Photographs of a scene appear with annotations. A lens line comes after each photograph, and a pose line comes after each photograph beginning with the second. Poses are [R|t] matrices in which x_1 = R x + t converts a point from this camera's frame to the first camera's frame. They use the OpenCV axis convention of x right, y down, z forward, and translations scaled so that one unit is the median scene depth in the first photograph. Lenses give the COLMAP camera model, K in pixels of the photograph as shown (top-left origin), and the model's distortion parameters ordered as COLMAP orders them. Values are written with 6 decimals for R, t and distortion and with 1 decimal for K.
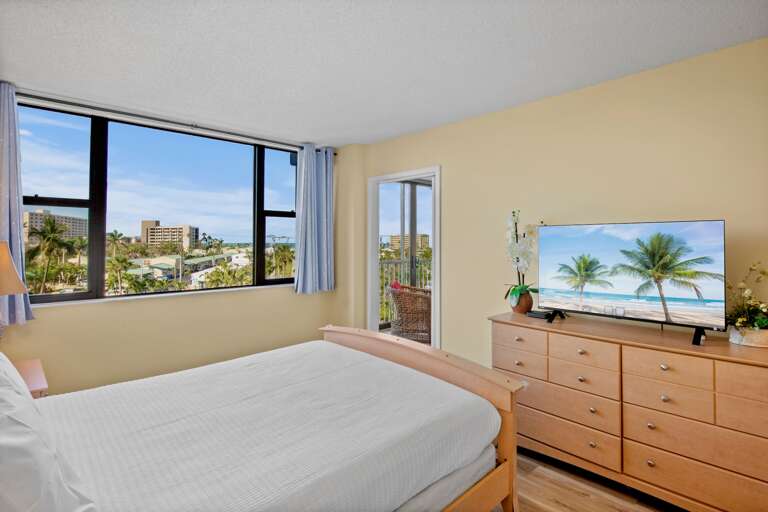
lens RADIAL K [[382.4, 0, 389.8], [0, 382.4, 236.2], [0, 0, 1]] dist [-0.023989, 0.001285]
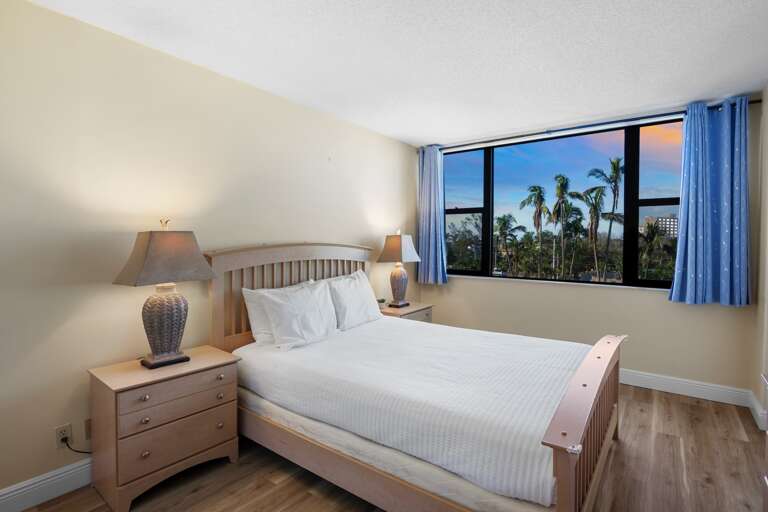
lens RADIAL K [[382.4, 0, 385.2], [0, 382.4, 243.1], [0, 0, 1]] dist [-0.023989, 0.001285]
pose [[0.169742, 0.000986, -0.985488, 0.421198], [0.008251, 0.999963, 0.002422, 0.024524], [0.985454, -0.008542, 0.169727, 0.282117]]
